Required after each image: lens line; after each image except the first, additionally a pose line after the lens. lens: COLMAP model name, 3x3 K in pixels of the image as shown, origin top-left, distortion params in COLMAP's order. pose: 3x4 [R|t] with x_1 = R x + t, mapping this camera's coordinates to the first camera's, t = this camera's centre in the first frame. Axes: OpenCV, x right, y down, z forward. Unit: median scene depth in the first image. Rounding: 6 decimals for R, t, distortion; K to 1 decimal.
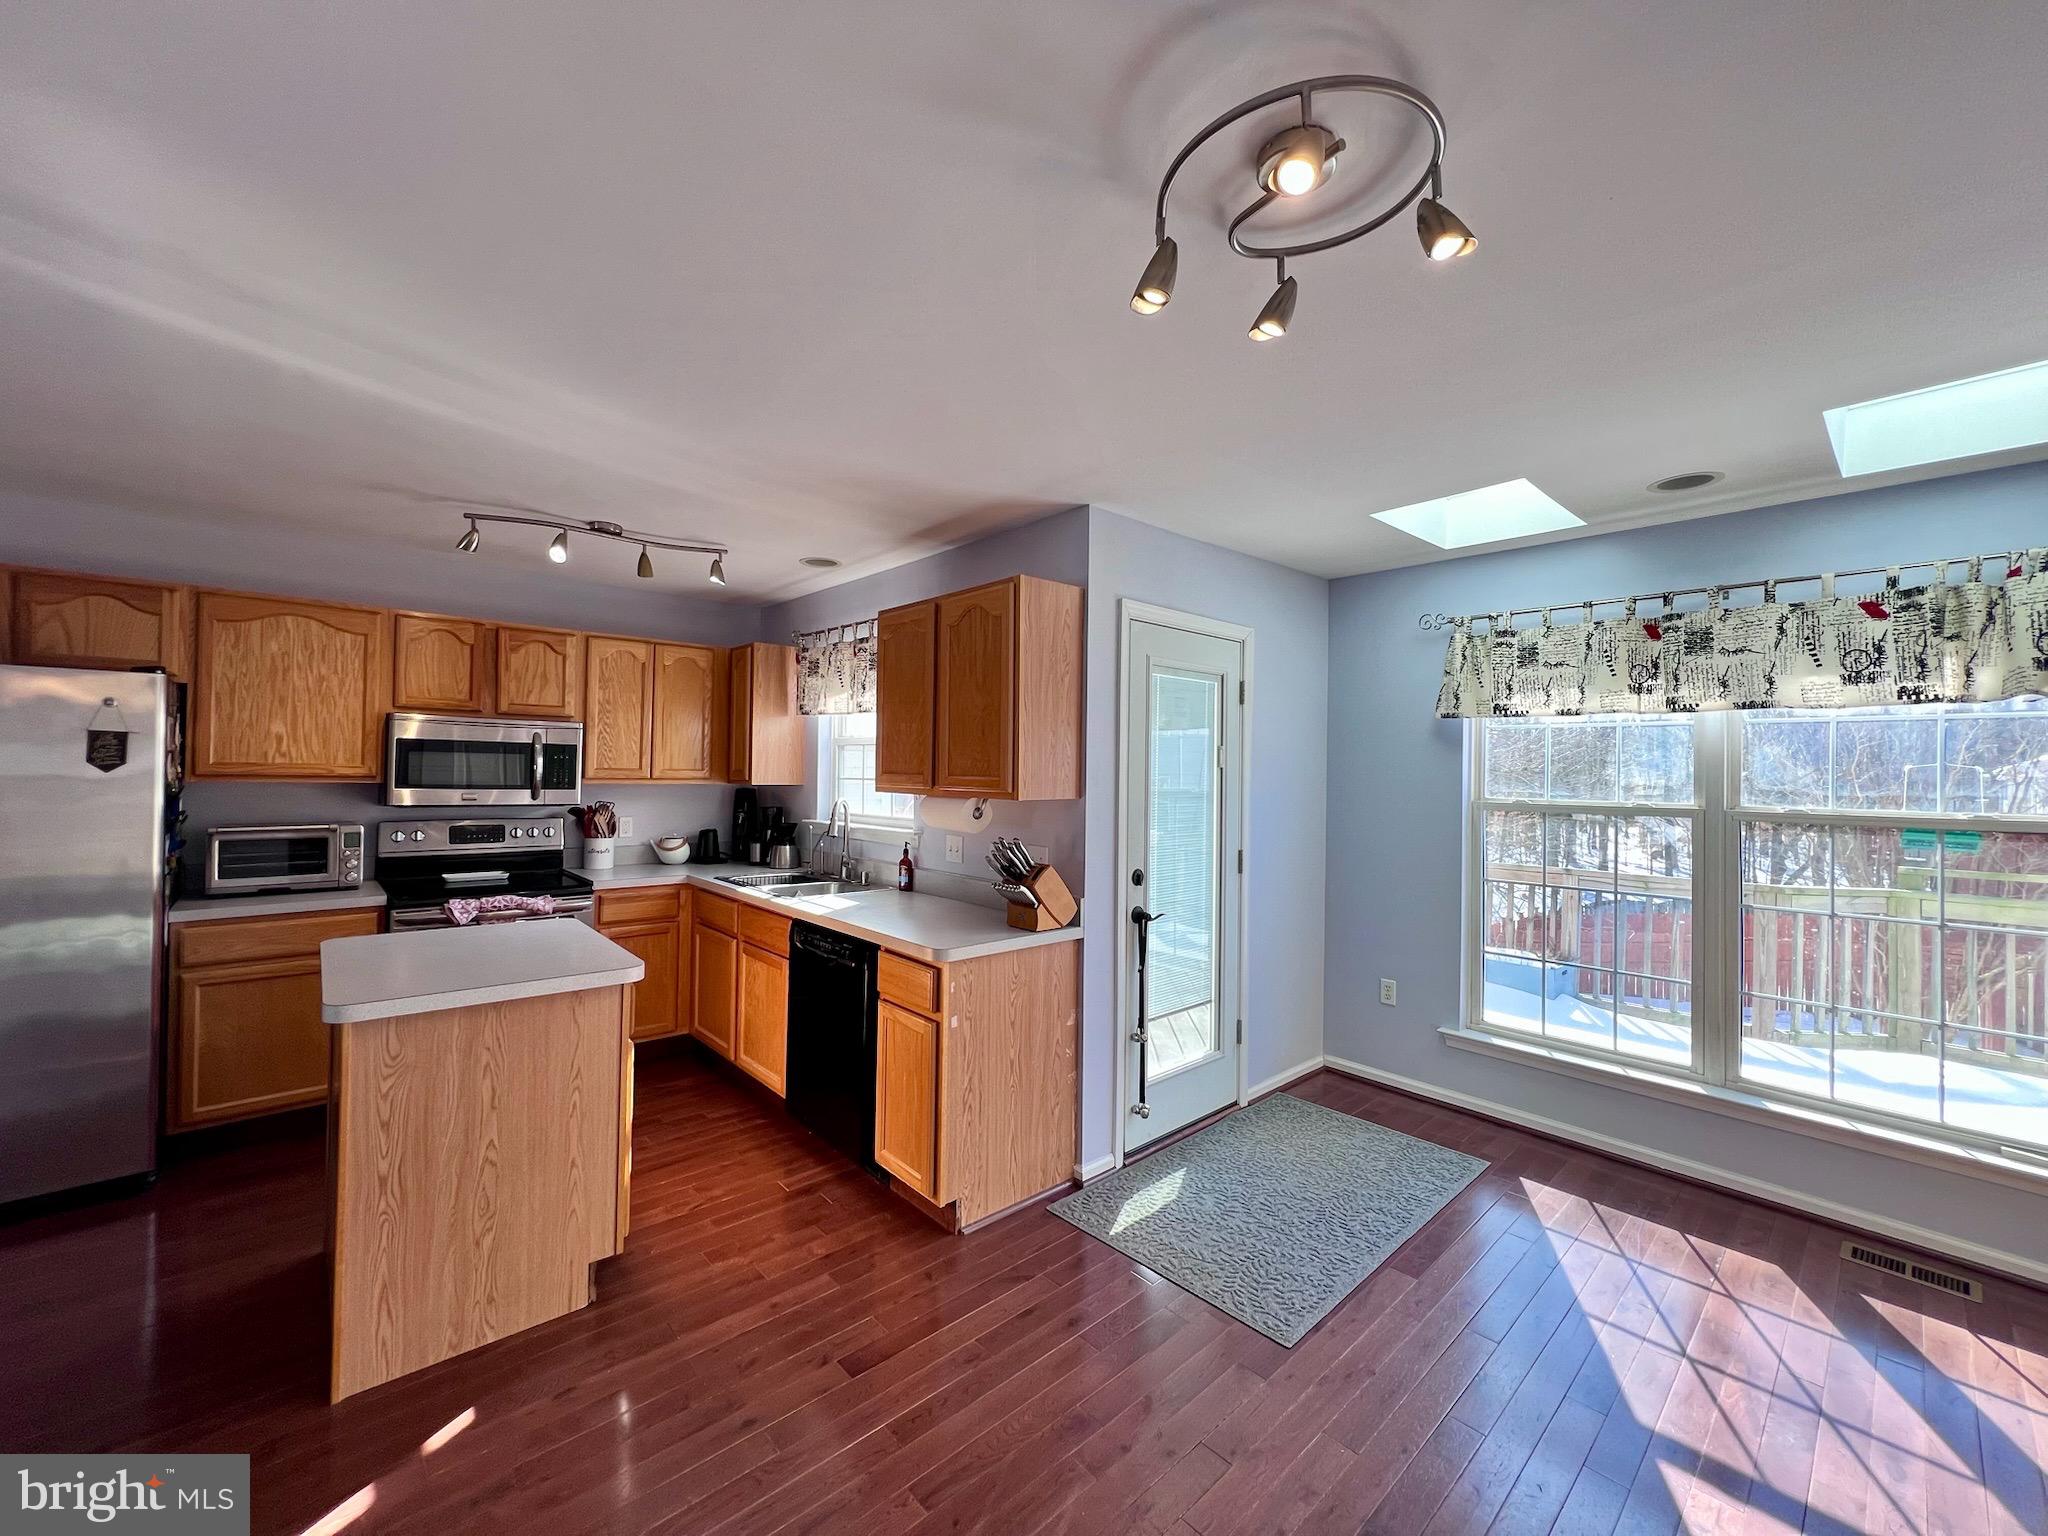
lens RADIAL K [[820.9, 0, 1020.9], [0, 820.9, 763.5], [0, 0, 1]] dist [-0.001545, 0.000603]
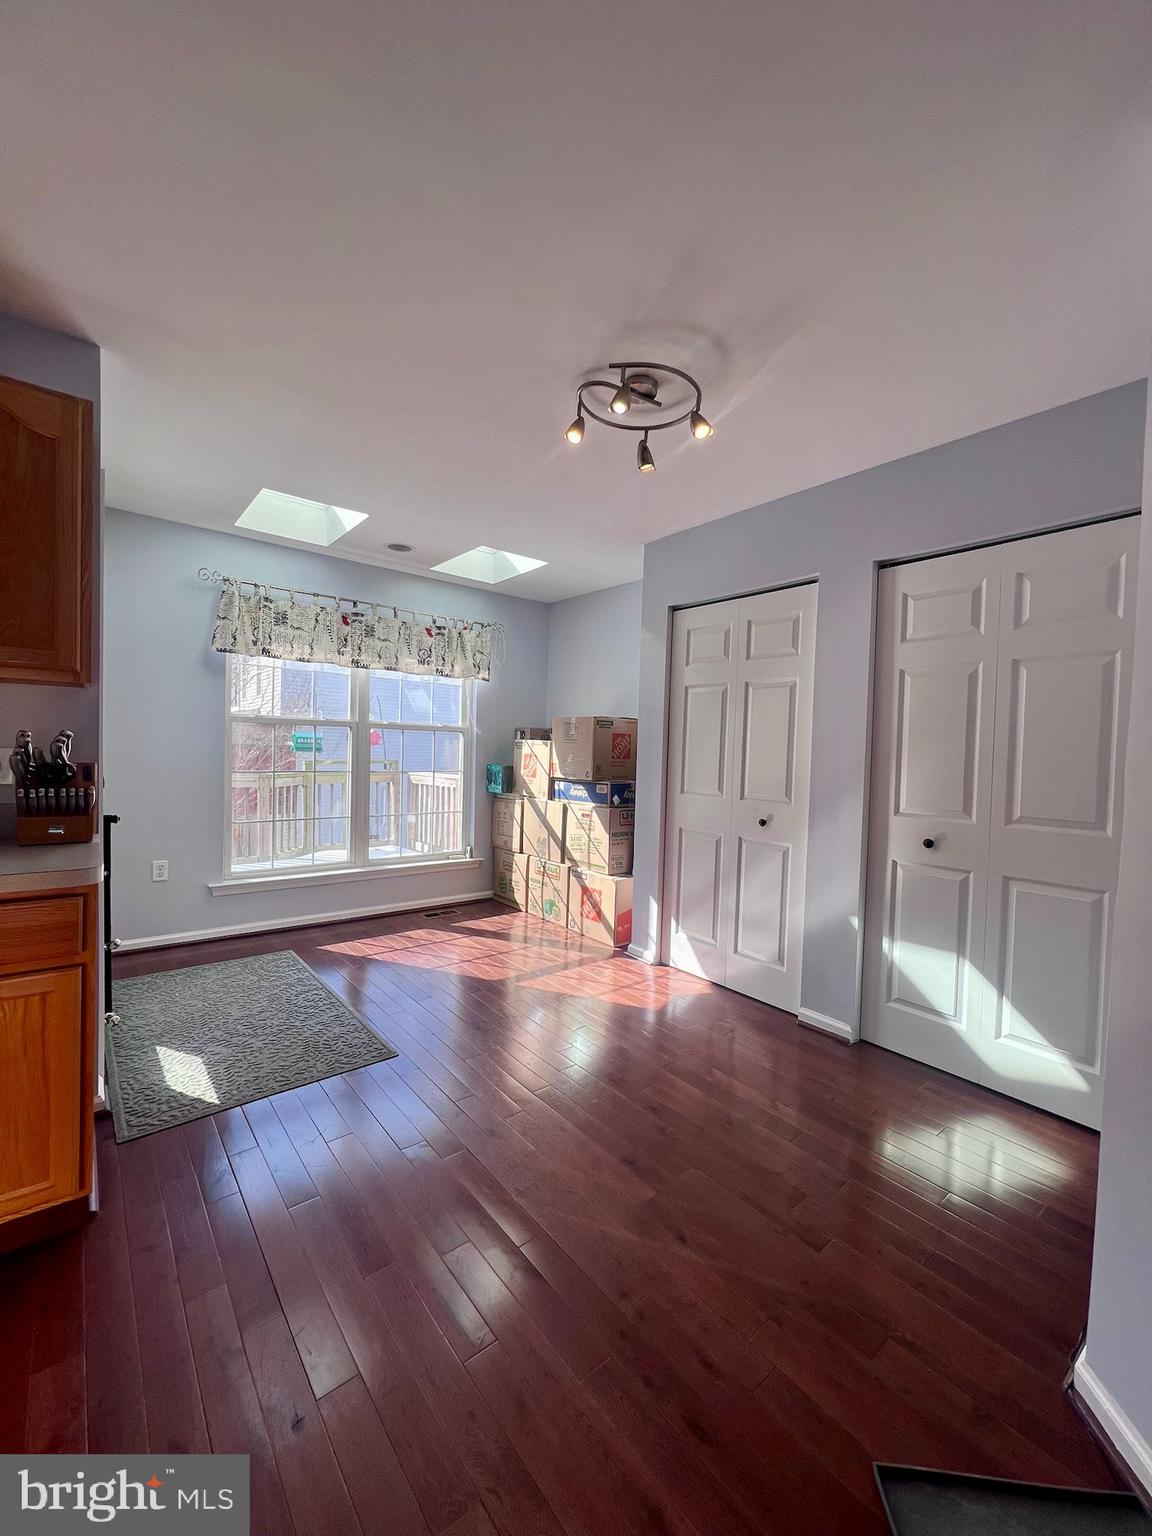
lens RADIAL K [[615.6, 0, 579.4], [0, 615.6, 764.6], [0, 0, 1]] dist [-0.001545, 0.000603]
pose [[0.050385, -0.039790, 0.997937, -0.505588], [-0.037759, 0.998416, 0.041716, 0.070470], [-0.998016, -0.039783, 0.048803, 0.402940]]
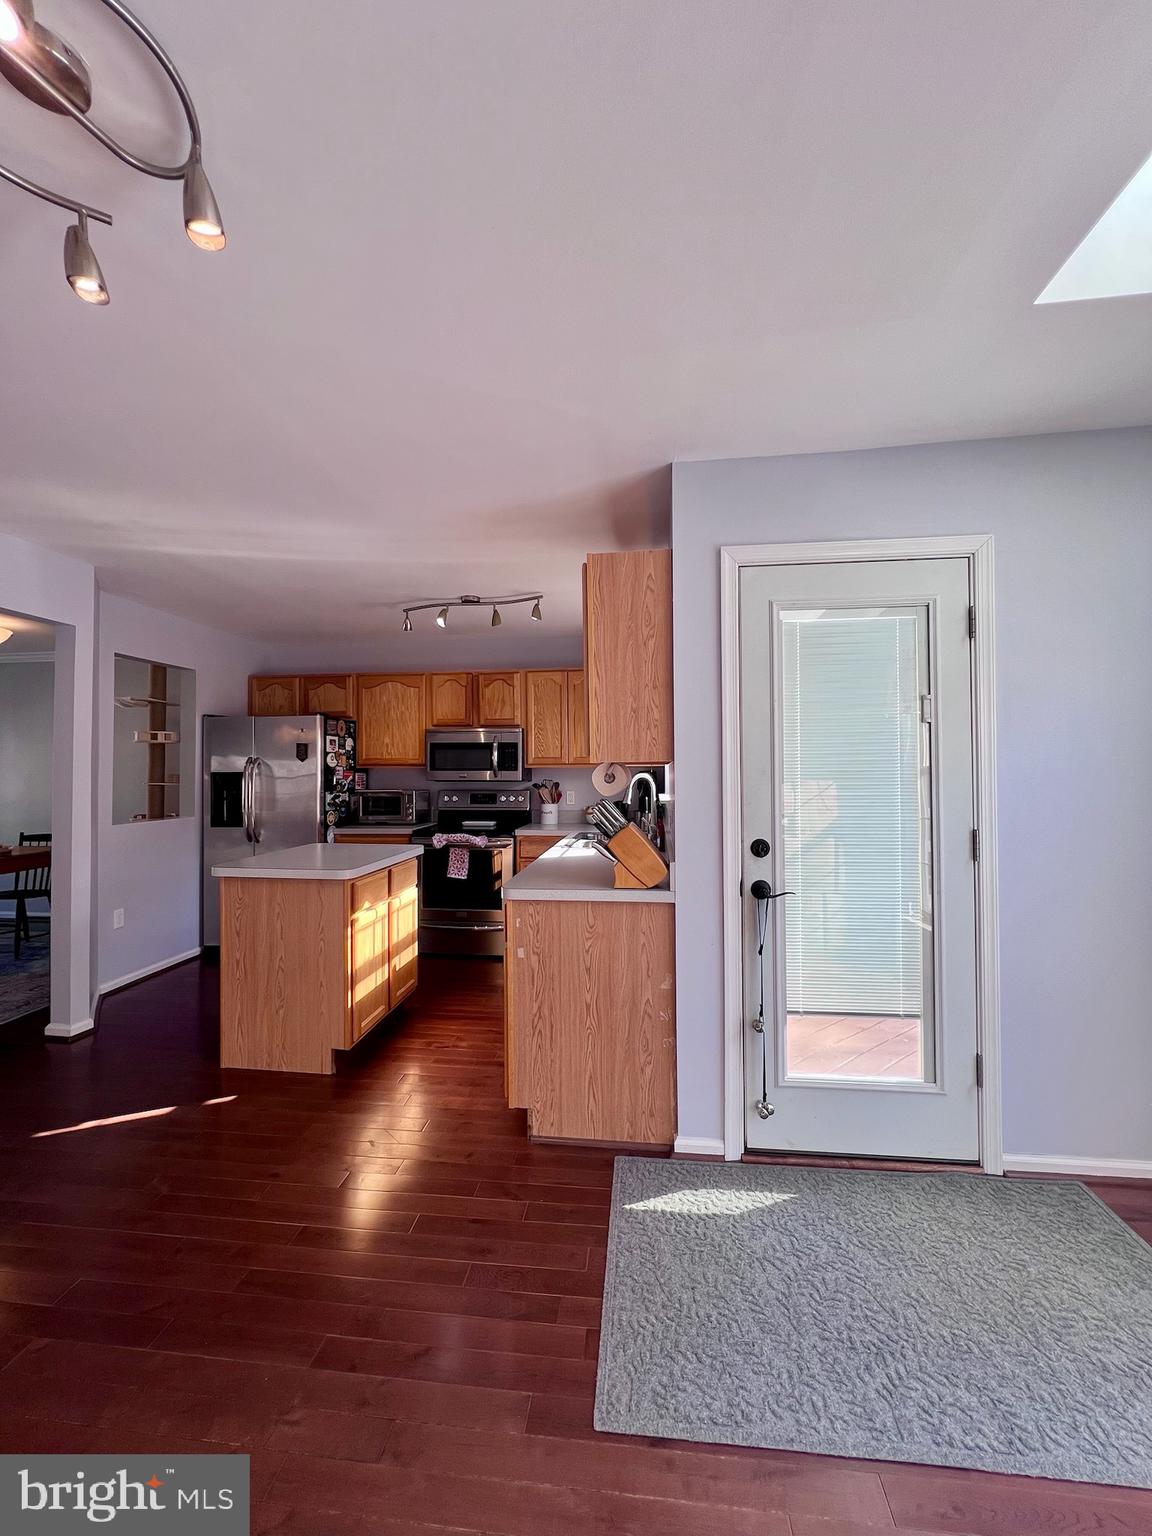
lens RADIAL K [[615.6, 0, 579.4], [0, 615.6, 764.6], [0, 0, 1]] dist [-0.001545, 0.000603]
pose [[0.657863, -0.027812, -0.752624, 0.497182], [0.022478, 0.999598, -0.017290, 0.050978], [0.752802, -0.005543, 0.658224, 0.382182]]
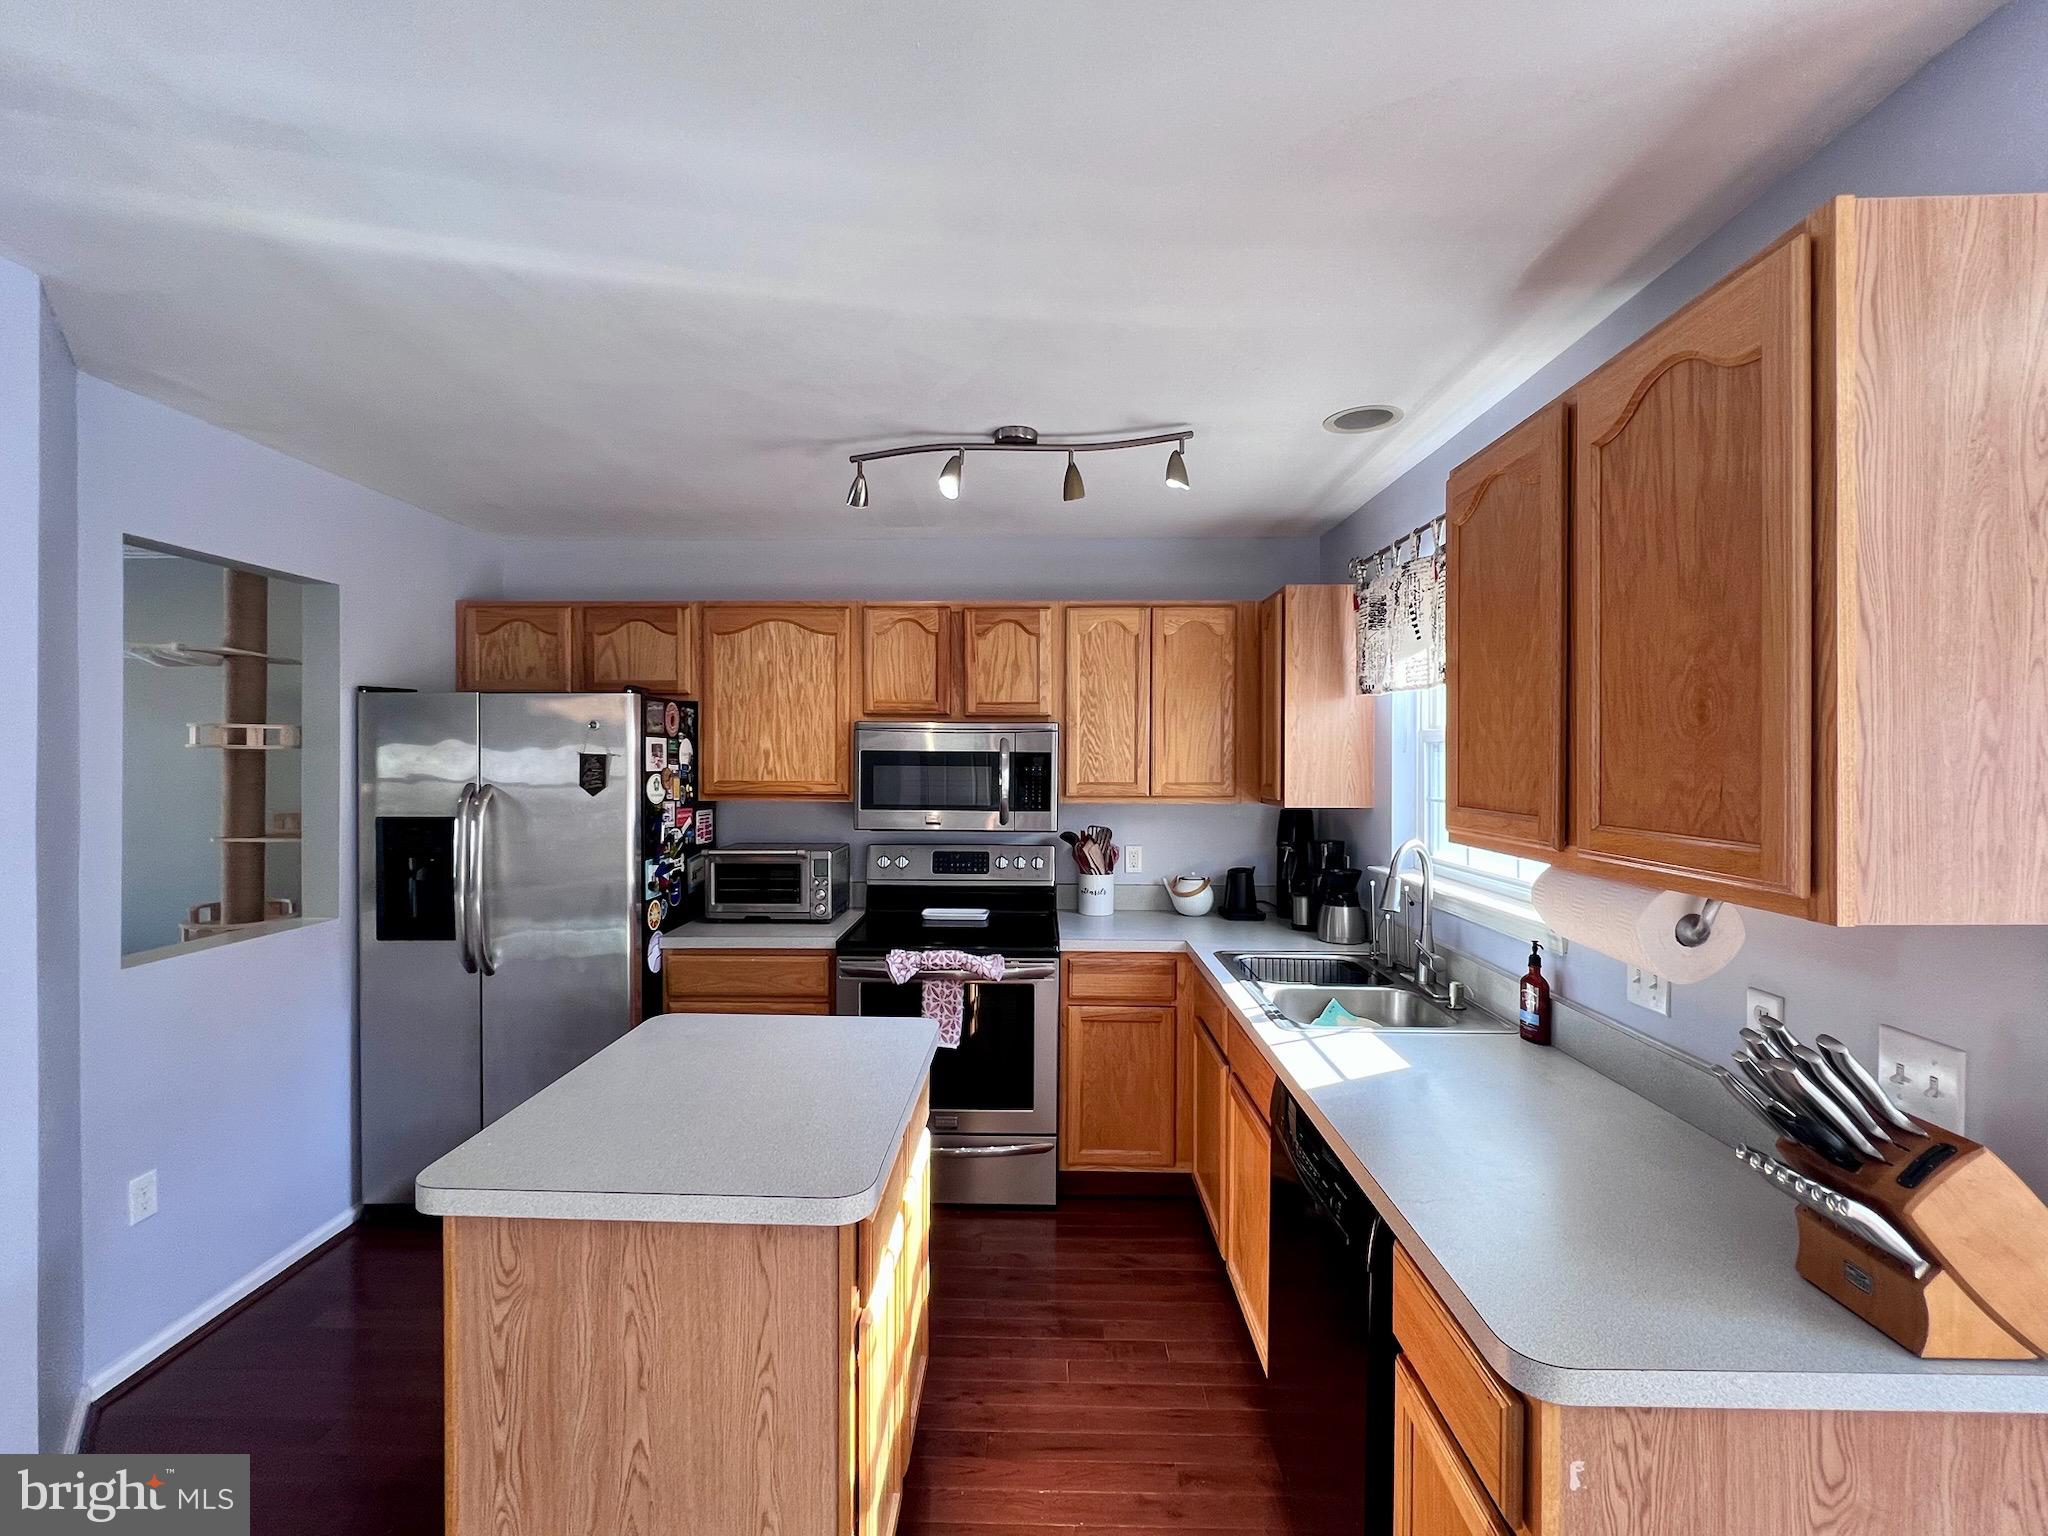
lens RADIAL K [[903.5, 0, 1016.8], [0, 903.5, 764.5], [0, 0, 1]] dist [0.000042, -0.000012]
pose [[0.728586, -0.008631, -0.684900, 0.004934], [0.016397, 0.999854, 0.004843, -0.019394], [0.684758, -0.014759, 0.728621, 0.448621]]
